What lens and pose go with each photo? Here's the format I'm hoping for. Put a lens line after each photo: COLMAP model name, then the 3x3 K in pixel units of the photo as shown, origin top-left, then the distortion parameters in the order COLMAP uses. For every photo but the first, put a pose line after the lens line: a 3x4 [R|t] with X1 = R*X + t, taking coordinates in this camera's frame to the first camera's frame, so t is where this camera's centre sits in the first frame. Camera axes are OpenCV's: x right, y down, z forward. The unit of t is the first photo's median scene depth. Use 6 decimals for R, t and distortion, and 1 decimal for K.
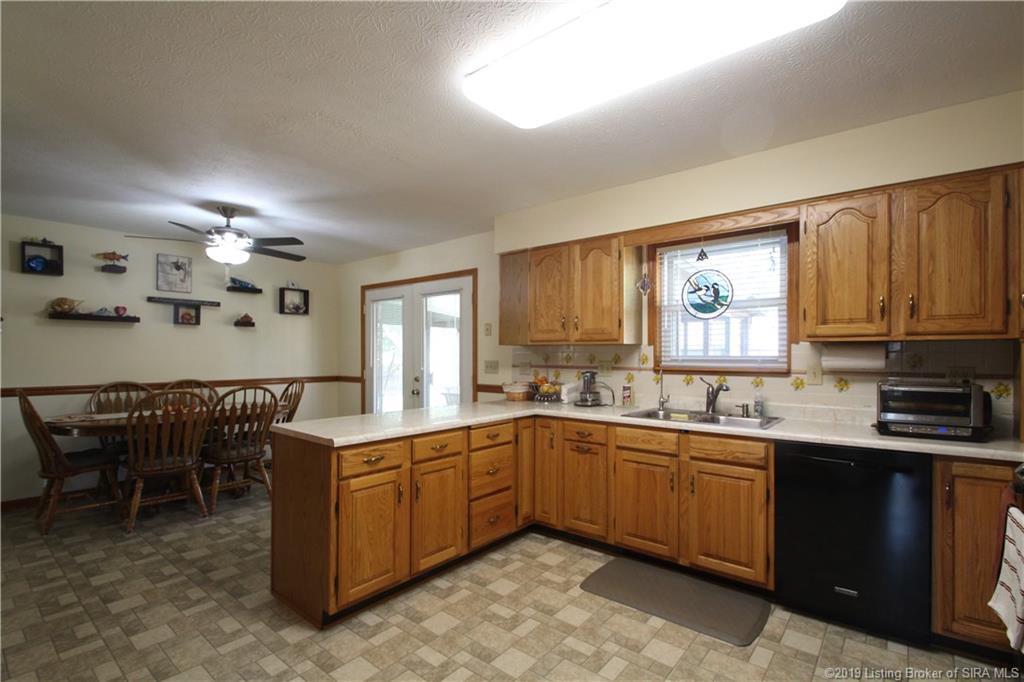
lens RADIAL K [[476.3, 0, 524.1], [0, 476.3, 352.1], [0, 0, 1]] dist [0.012506, -0.017277]
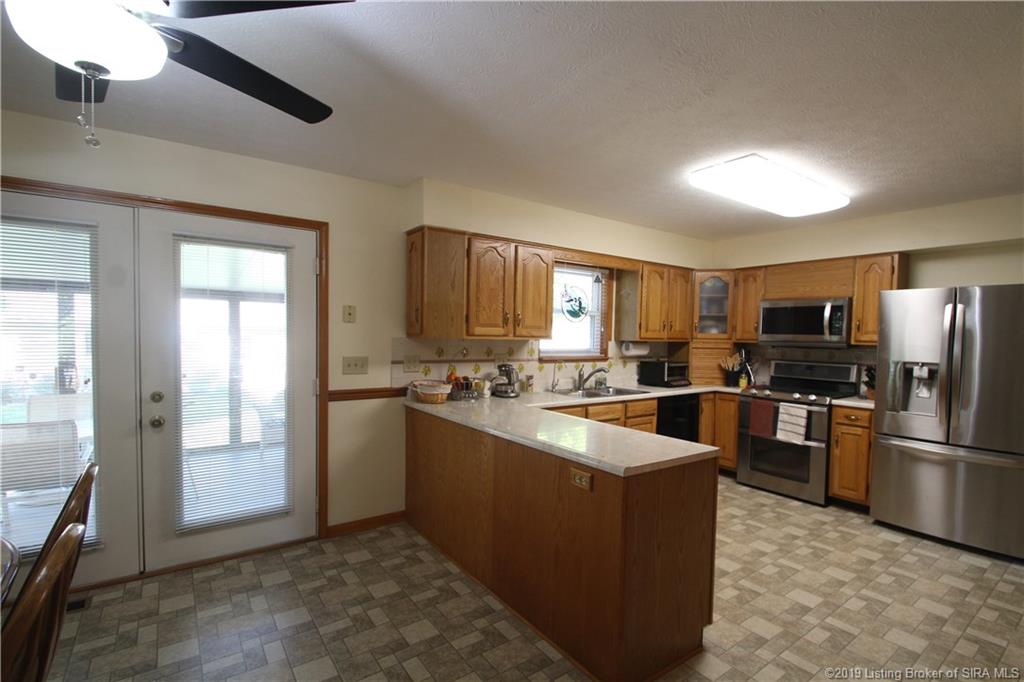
lens RADIAL K [[476.3, 0, 524.1], [0, 476.3, 352.1], [0, 0, 1]] dist [0.012506, -0.017277]
pose [[0.256825, -0.032094, 0.965925, -0.875526], [-0.022061, 0.998993, 0.039058, -0.029241], [-0.966206, -0.031340, 0.255858, 0.686782]]
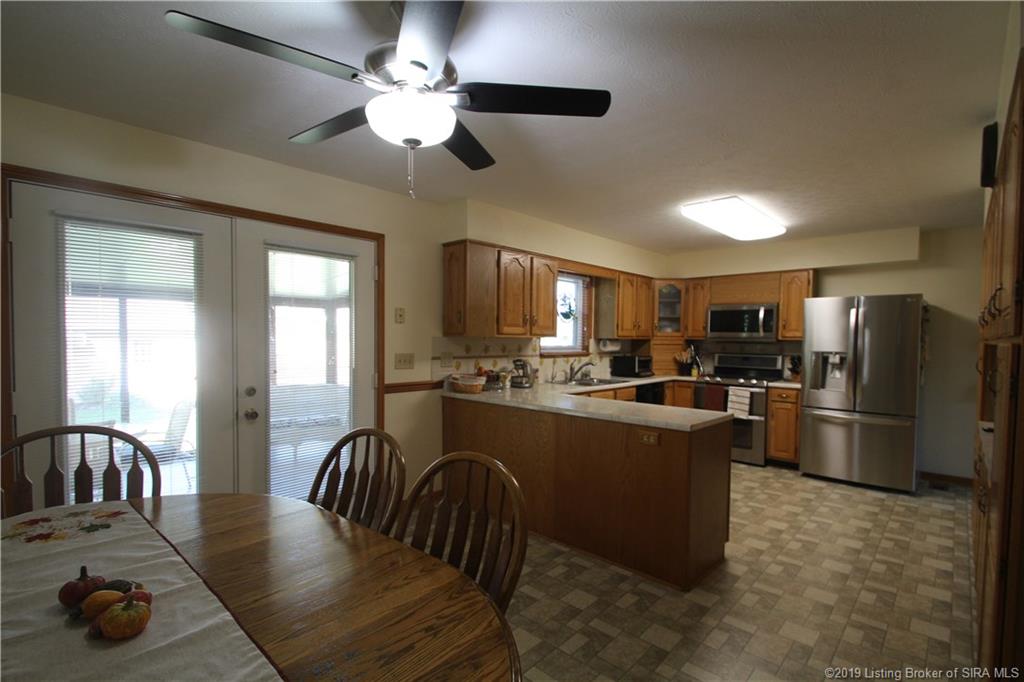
lens RADIAL K [[476.3, 0, 524.1], [0, 476.3, 352.1], [0, 0, 1]] dist [0.012506, -0.017277]
pose [[0.064000, -0.031360, 0.997457, -1.081610], [-0.014750, 0.999367, 0.032367, -0.017892], [-0.997841, -0.016784, 0.063497, 0.908940]]
